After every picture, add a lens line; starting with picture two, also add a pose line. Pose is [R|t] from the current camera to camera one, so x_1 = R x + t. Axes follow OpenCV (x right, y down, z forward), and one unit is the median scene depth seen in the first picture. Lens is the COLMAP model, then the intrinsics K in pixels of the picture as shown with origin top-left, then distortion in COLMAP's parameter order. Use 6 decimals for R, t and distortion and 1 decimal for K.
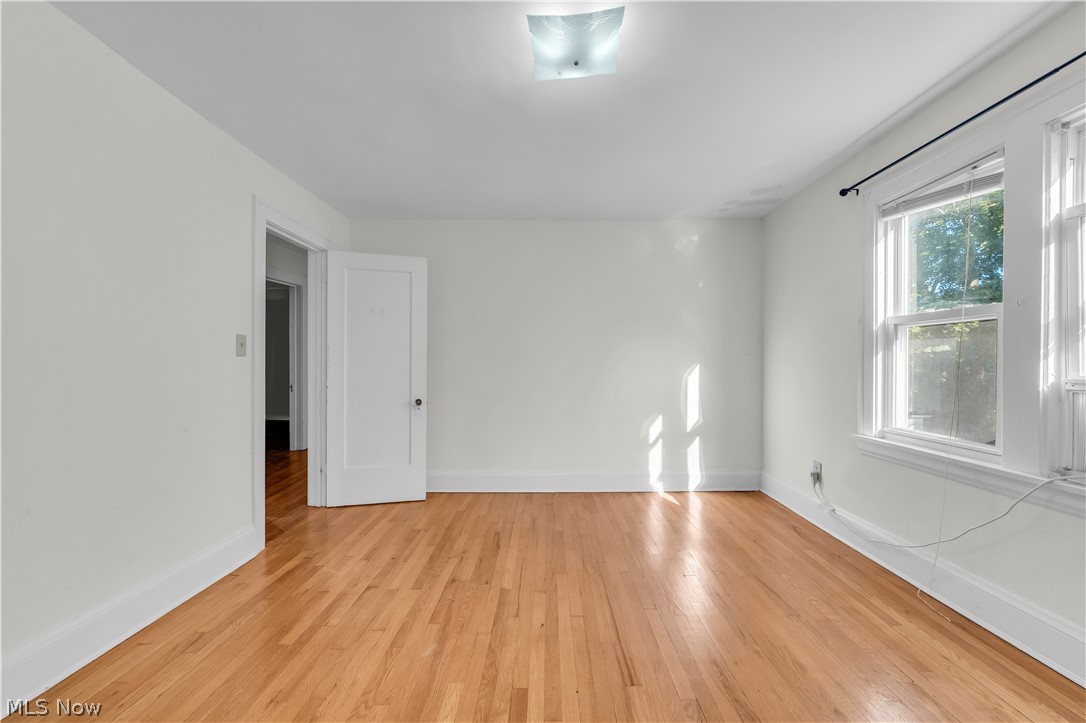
lens RADIAL K [[446.1, 0, 548.5], [0, 446.1, 362.8], [0, 0, 1]] dist [-0.002978, -0.000011]
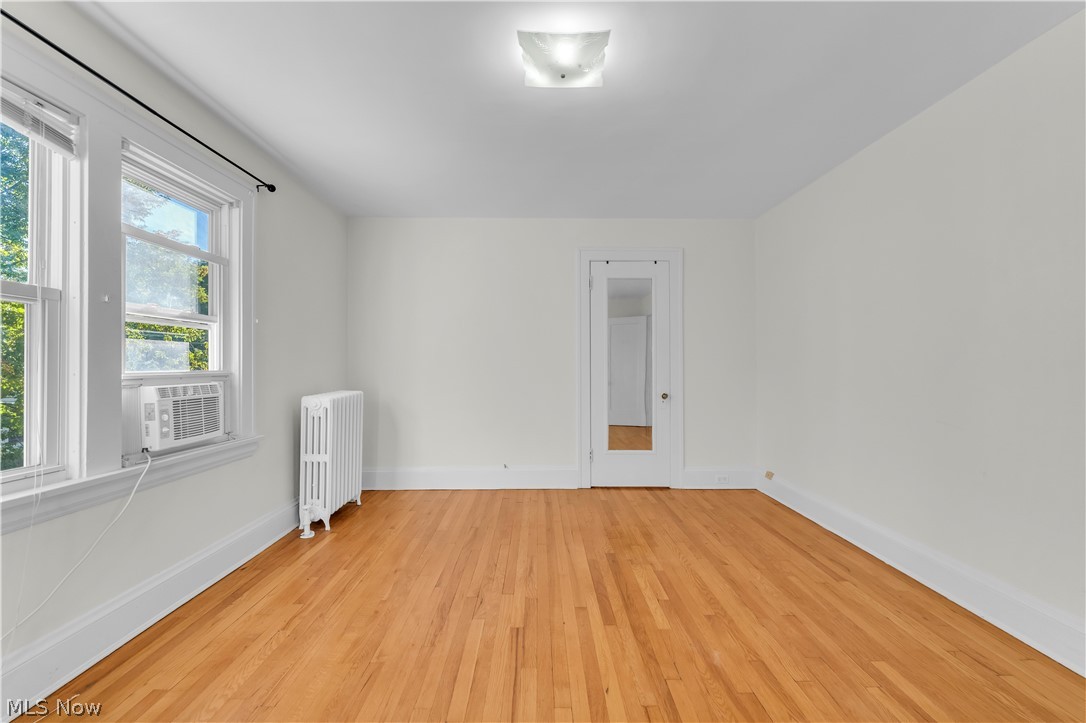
lens RADIAL K [[446.1, 0, 535.7], [0, 446.1, 361.5], [0, 0, 1]] dist [-0.002978, -0.000011]
pose [[-0.999972, 0.001639, 0.007353, 0.117229], [0.001586, 0.999973, -0.007193, 0.010636], [-0.007365, -0.007181, -0.999947, 1.986974]]
